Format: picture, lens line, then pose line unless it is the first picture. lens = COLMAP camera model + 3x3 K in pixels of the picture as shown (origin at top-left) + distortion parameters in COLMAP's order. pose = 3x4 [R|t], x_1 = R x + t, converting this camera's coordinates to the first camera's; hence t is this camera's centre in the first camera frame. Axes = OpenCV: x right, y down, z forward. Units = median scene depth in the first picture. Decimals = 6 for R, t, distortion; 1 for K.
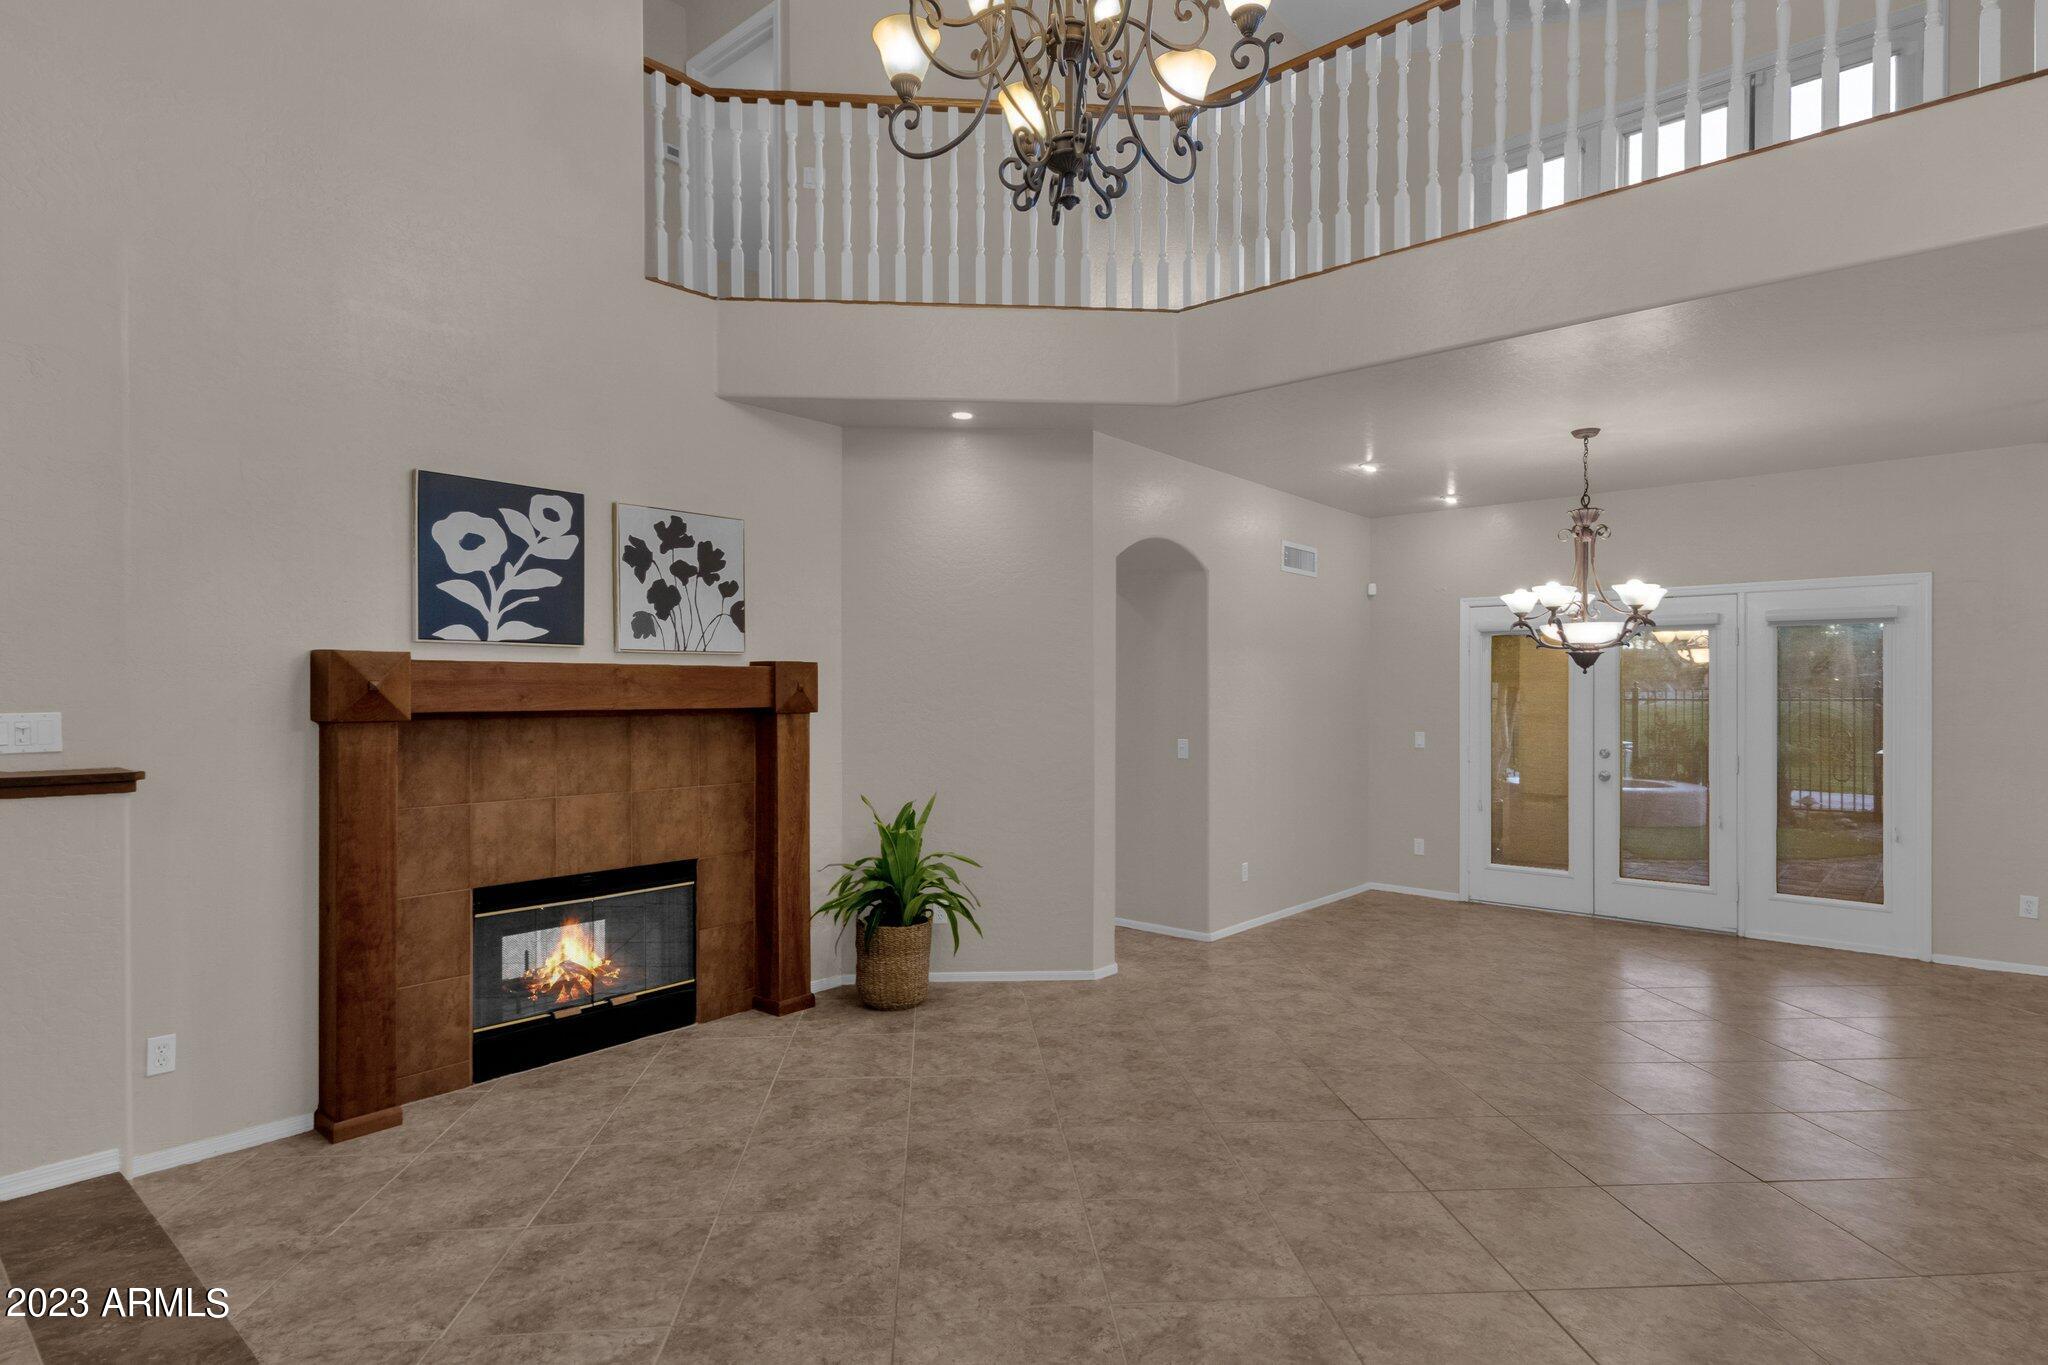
lens RADIAL K [[1070.8, 0, 1019.6], [0, 1070.8, 687.8], [0, 0, 1]] dist [0.019689, -0.001840]
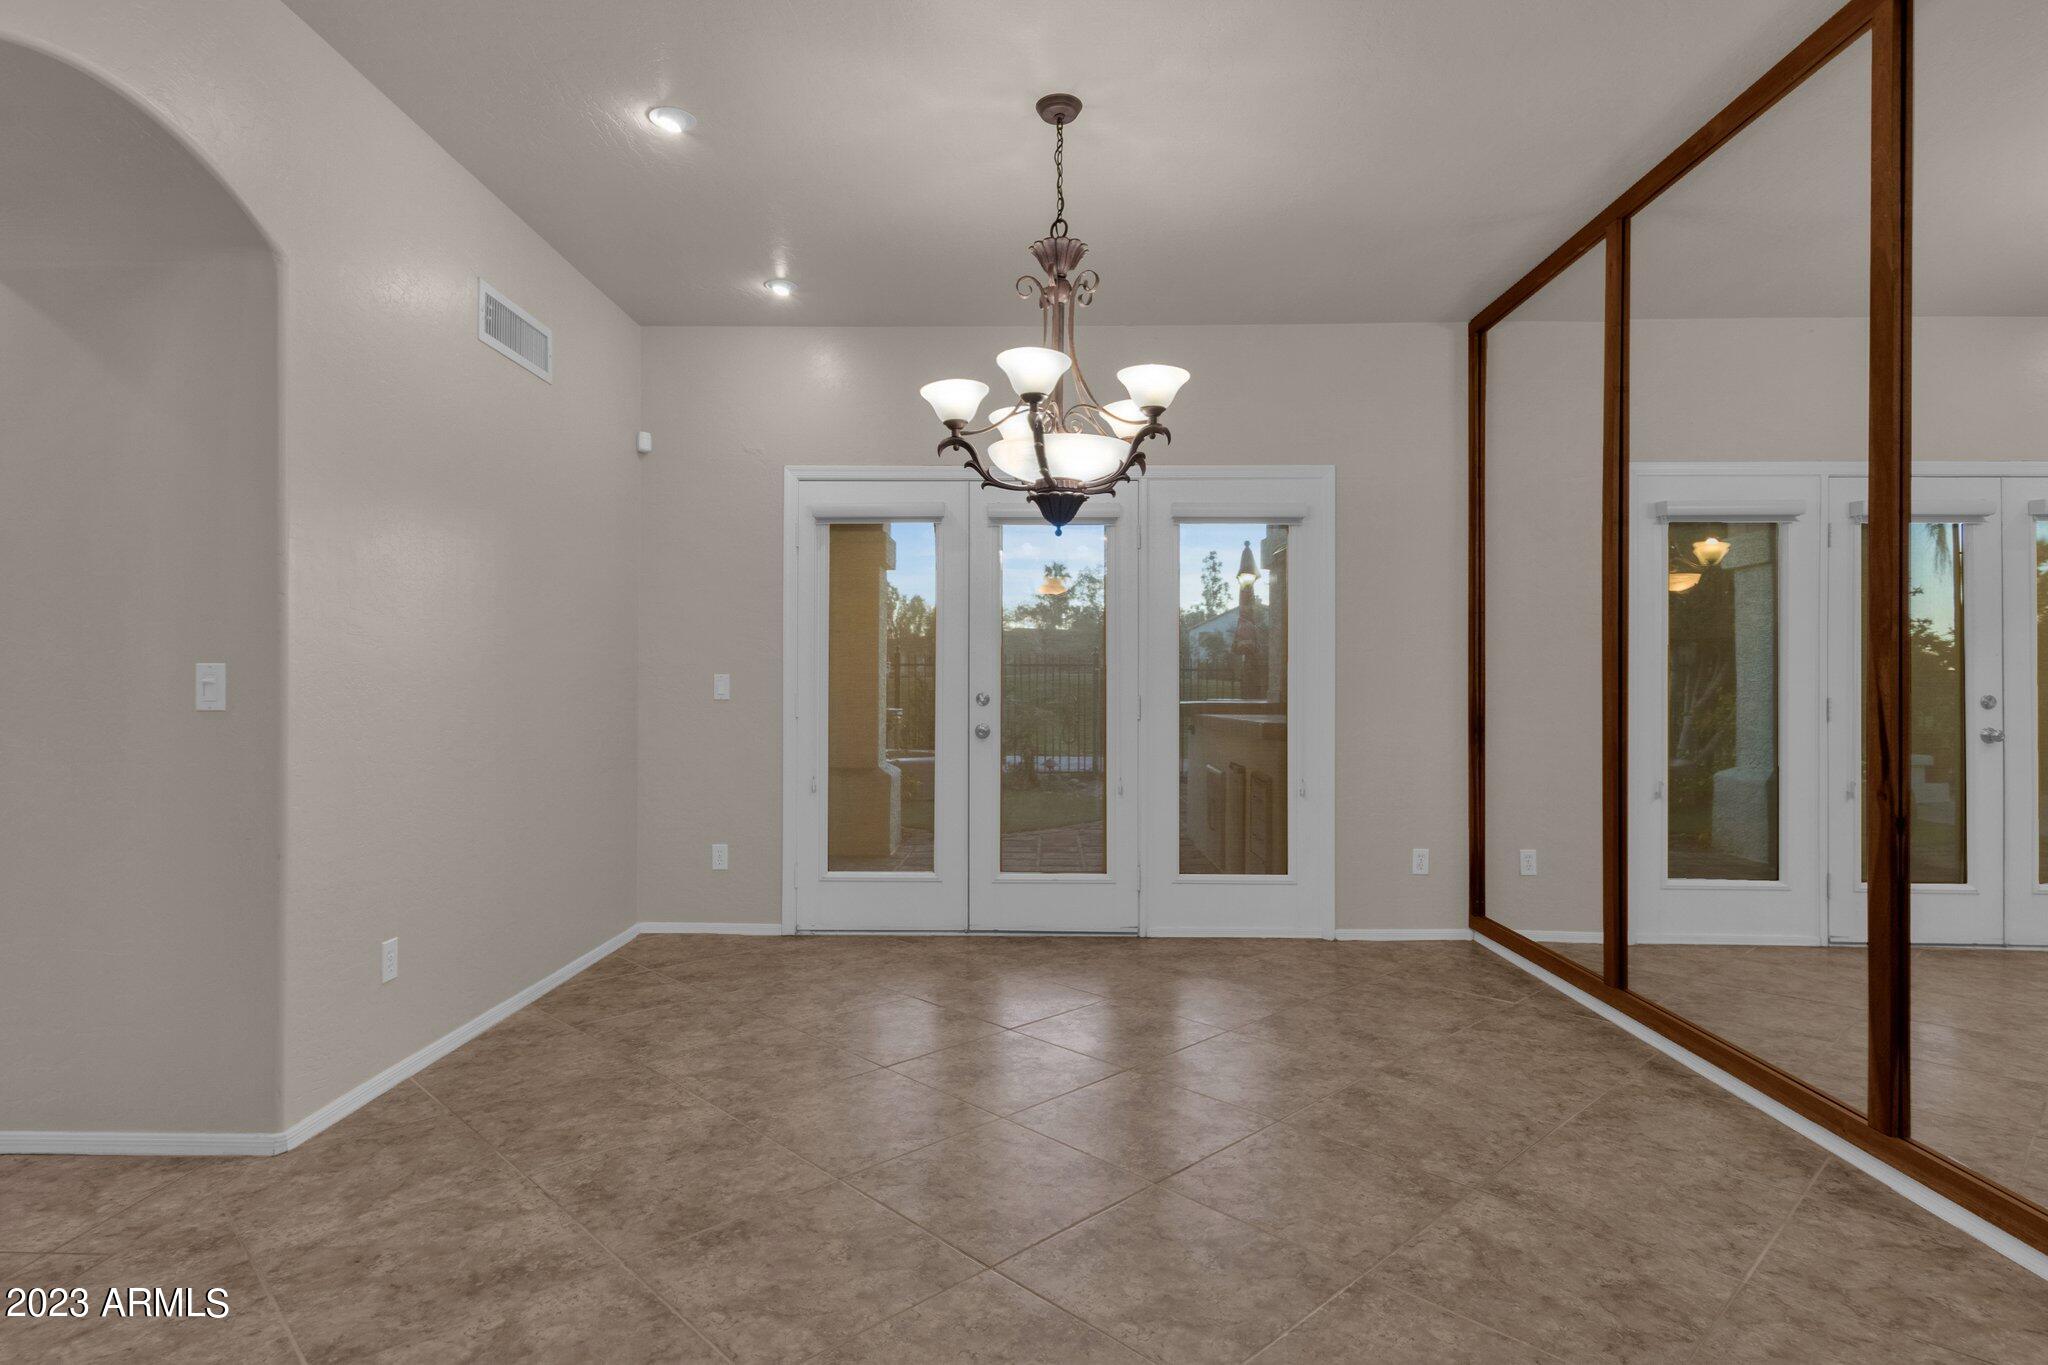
lens RADIAL K [[1070.8, 0, 1019.6], [0, 1070.8, 687.8], [0, 0, 1]] dist [0.019689, -0.001840]
pose [[0.766726, -0.001264, 0.641973, 0.154819], [-0.004036, 0.999969, 0.006789, 0.066035], [-0.641962, -0.007796, 0.766697, 0.609183]]
